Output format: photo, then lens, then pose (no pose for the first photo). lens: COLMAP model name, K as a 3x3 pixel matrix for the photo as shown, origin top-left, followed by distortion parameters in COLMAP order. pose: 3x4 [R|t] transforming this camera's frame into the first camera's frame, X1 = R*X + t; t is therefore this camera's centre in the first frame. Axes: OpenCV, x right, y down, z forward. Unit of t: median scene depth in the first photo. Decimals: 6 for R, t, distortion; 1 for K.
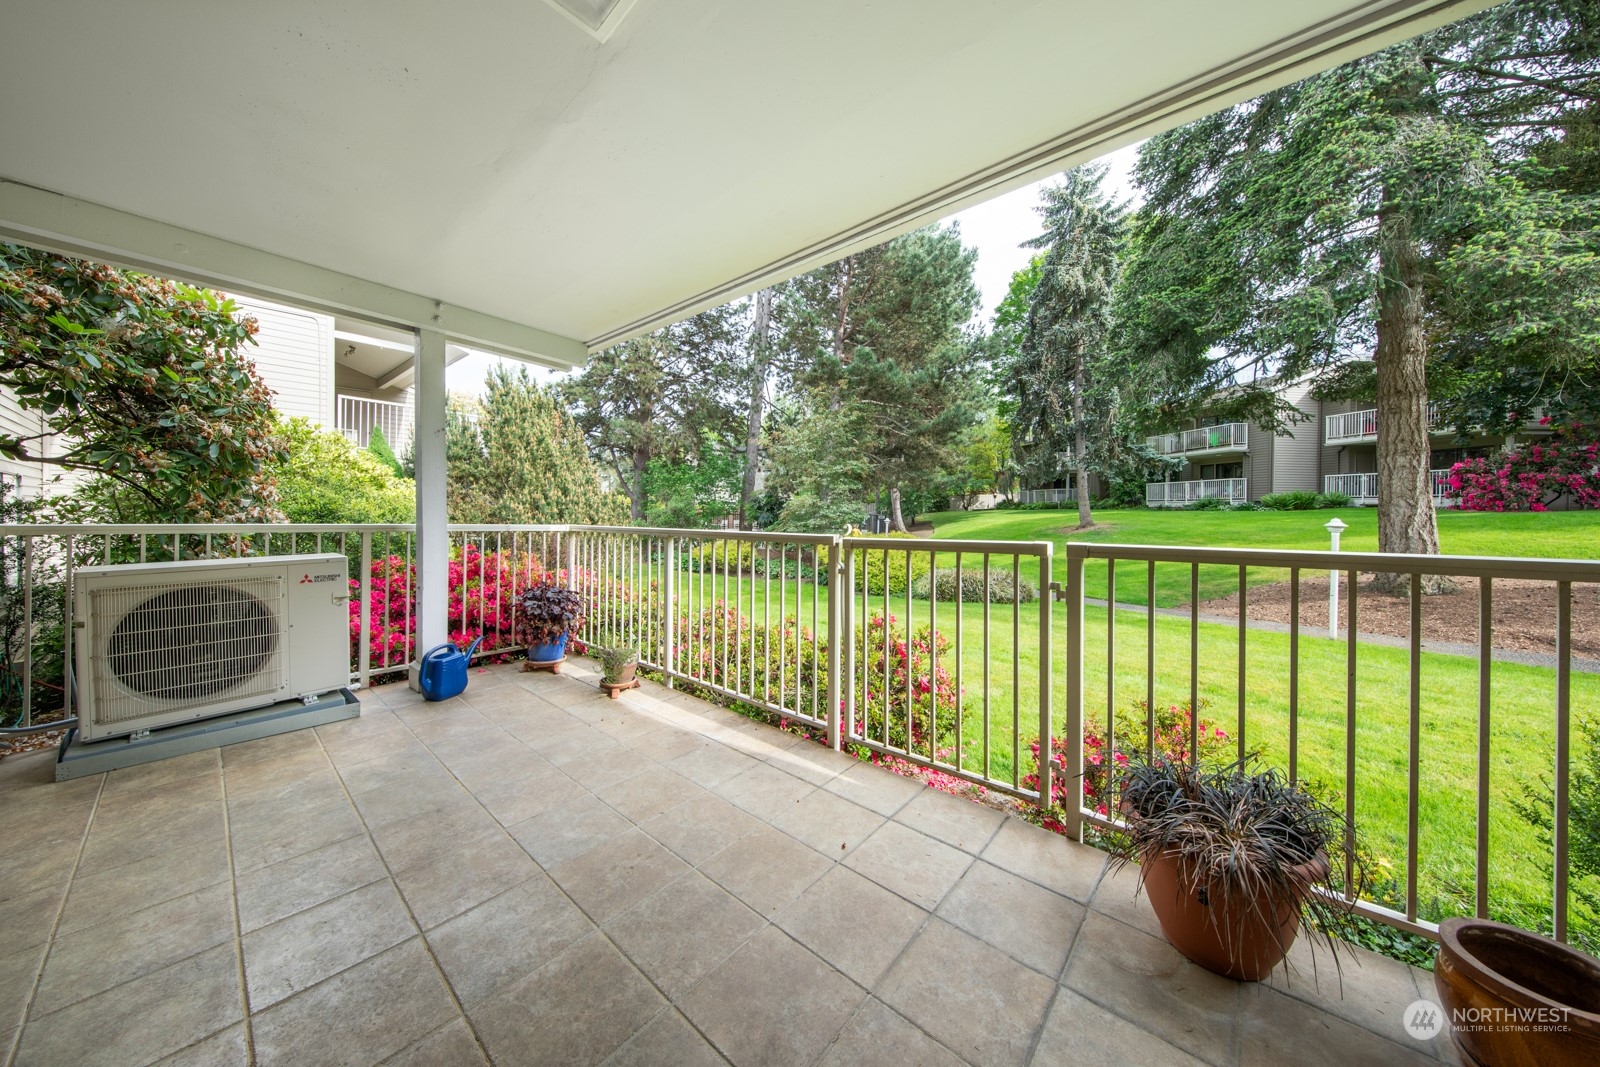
lens RADIAL K [[519.0, 0, 788.0], [0, 519.0, 514.5], [0, 0, 1]] dist [0.006633, -0.003589]
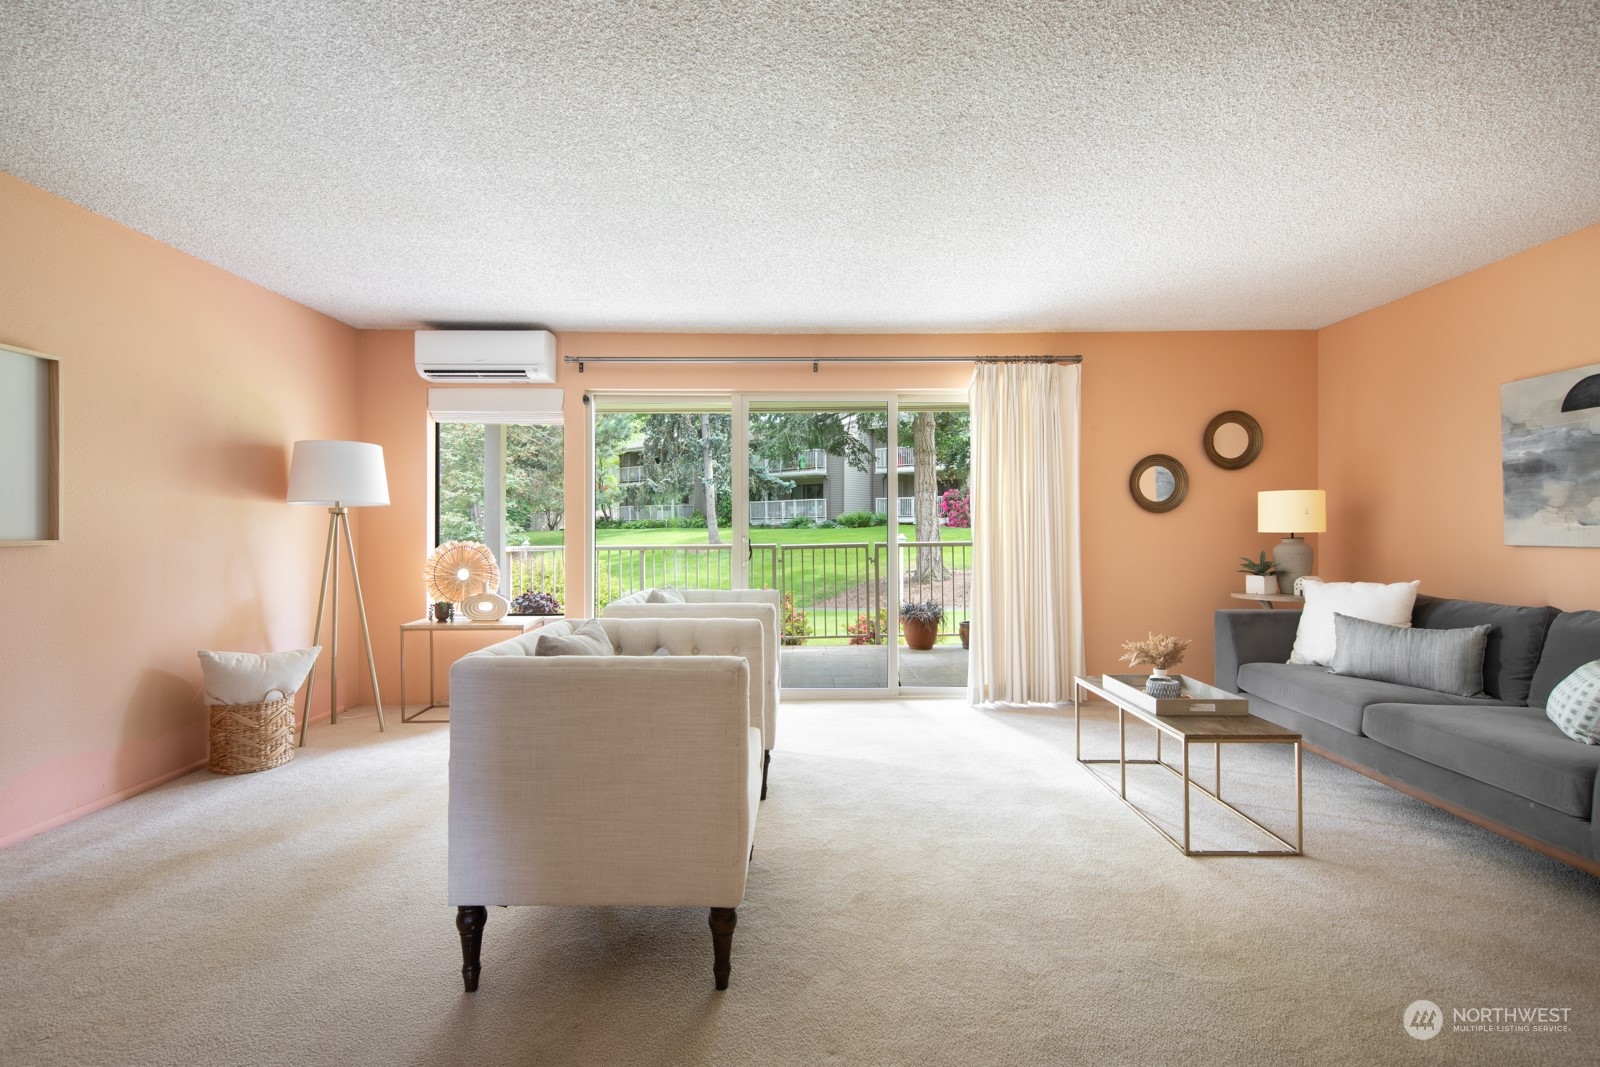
lens RADIAL K [[723.6, 0, 807.1], [0, 723.6, 529.1], [0, 0, 1]] dist [0.011590, -0.000854]
pose [[0.748424, -0.008036, 0.663172, -0.275050], [0.013283, 0.999908, -0.002873, -0.002006], [-0.663087, 0.010959, 0.748462, -0.201150]]
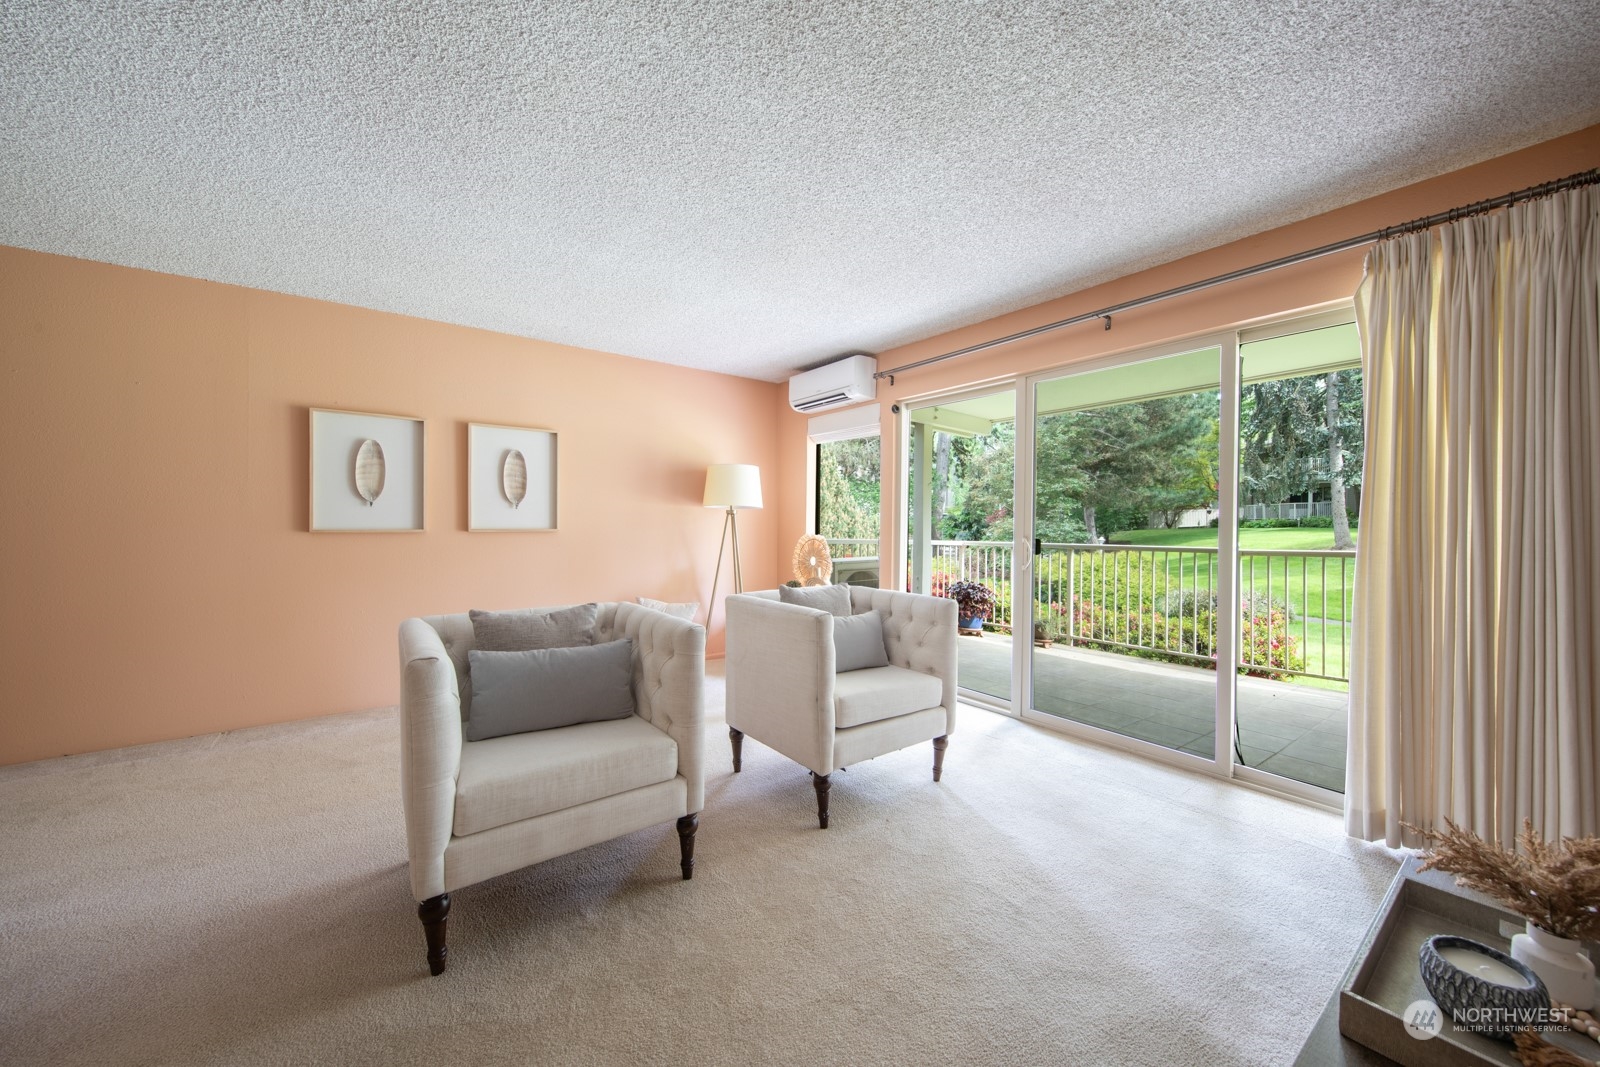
lens RADIAL K [[588.6, 0, 800.6], [0, 588.6, 528.9], [0, 0, 1]] dist [0.000326, -0.000067]
pose [[0.978348, 0.003956, -0.206927, -0.139354], [-0.004706, 0.999984, -0.003136, -0.002043], [0.206912, 0.004042, 0.978351, -0.188793]]
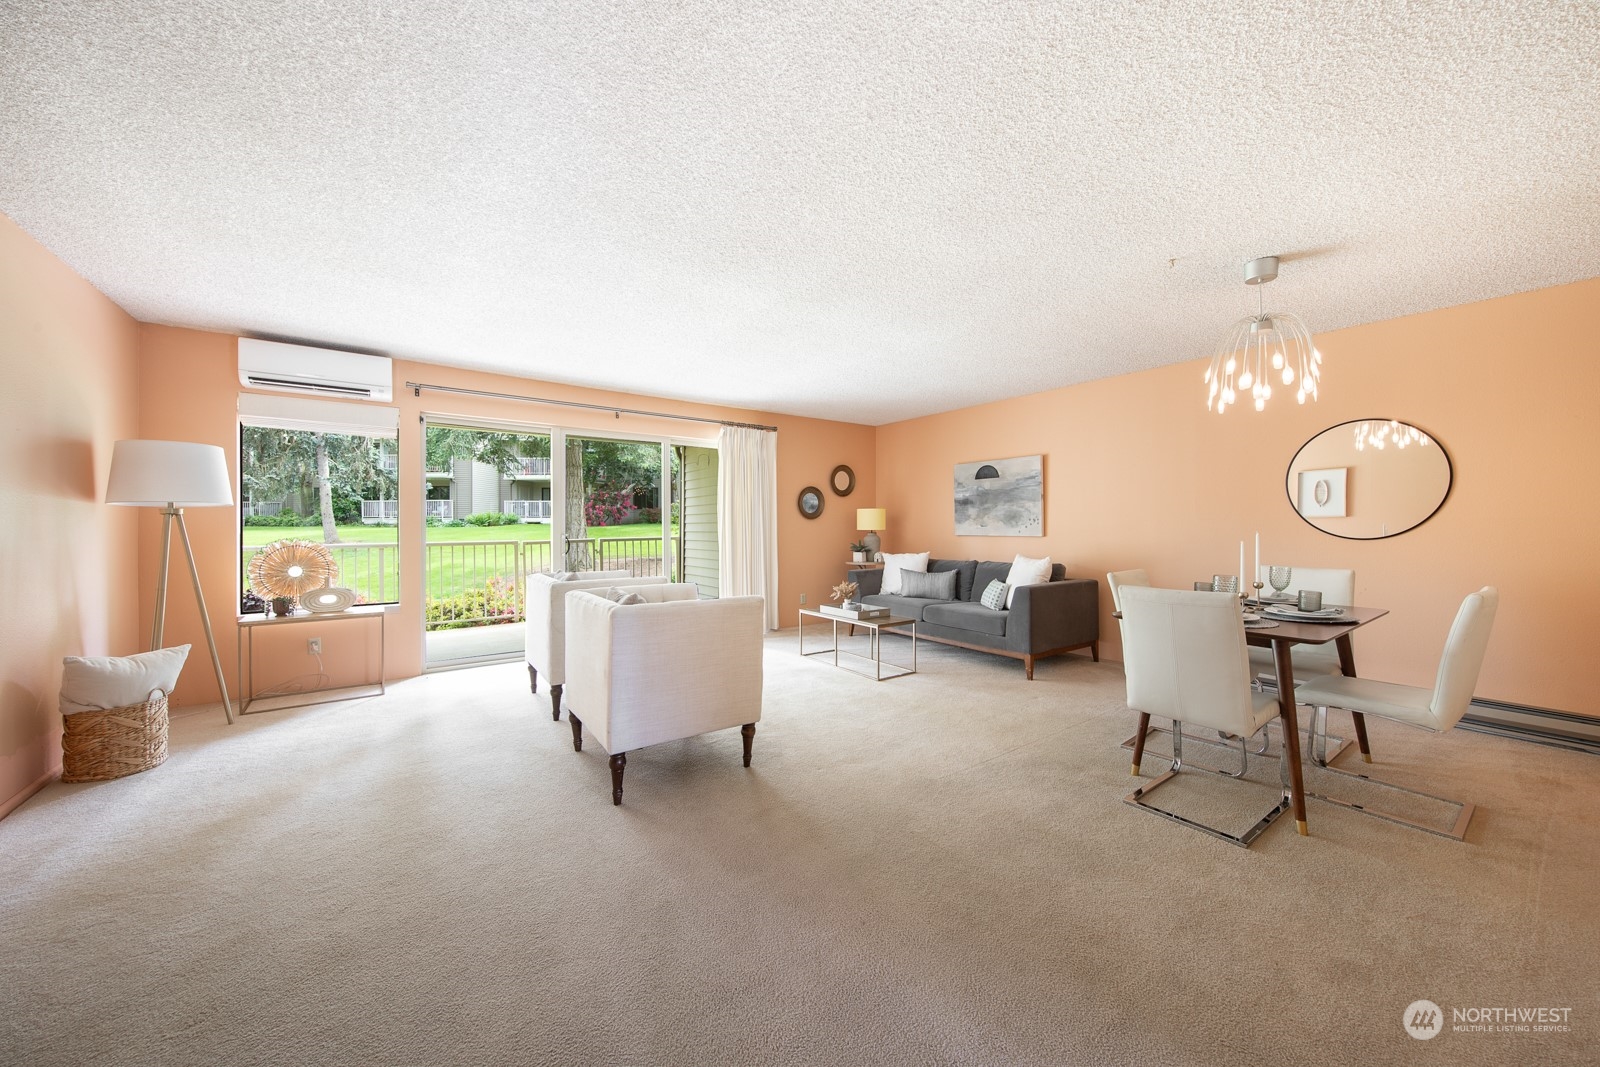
lens RADIAL K [[562.7, 0, 807.7], [0, 562.7, 530.4], [0, 0, 1]] dist [0.001722, -0.000088]
pose [[0.218636, -0.013640, 0.975711, -0.367570], [0.013201, 0.999852, 0.011019, -0.003794], [-0.975717, 0.010472, 0.218783, -0.163827]]
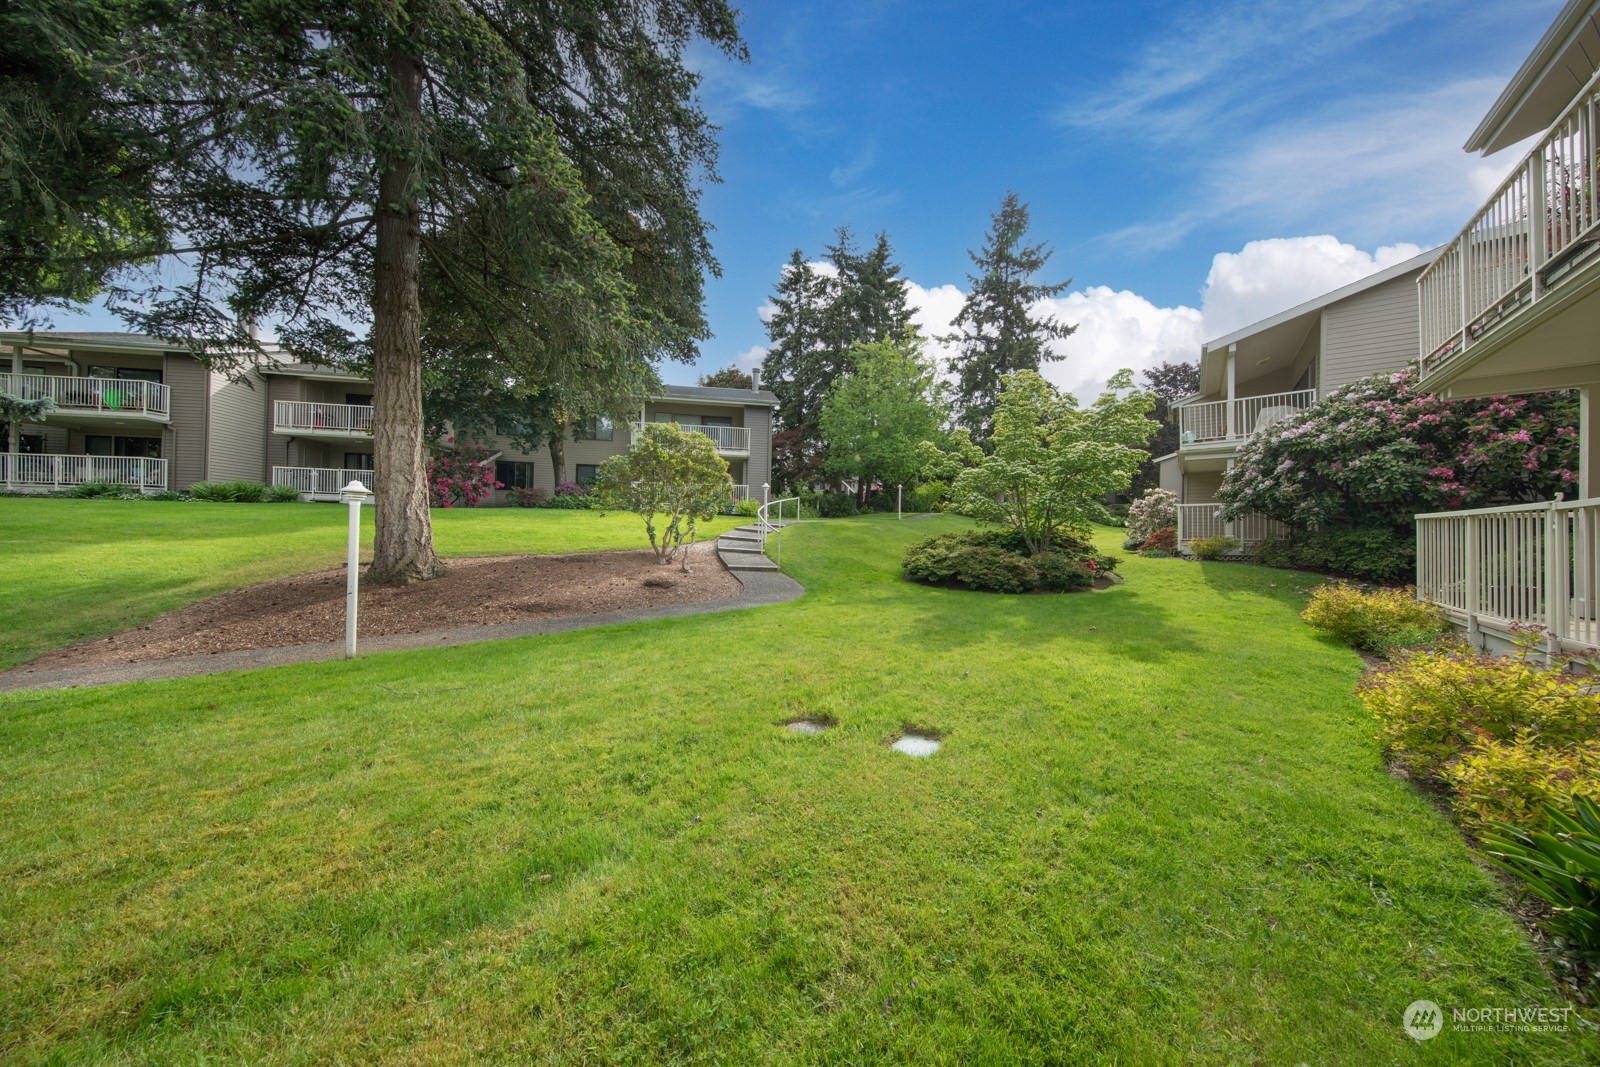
lens RADIAL K [[502.8, 0, 805.4], [0, 502.8, 527.2], [0, 0, 1]] dist [0.006450, -0.003739]
pose [[-0.062802, -0.002996, 0.998022, 0.158316], [-0.009715, 0.999950, 0.002390, 0.027700], [-0.997979, -0.009546, -0.062828, 0.202542]]
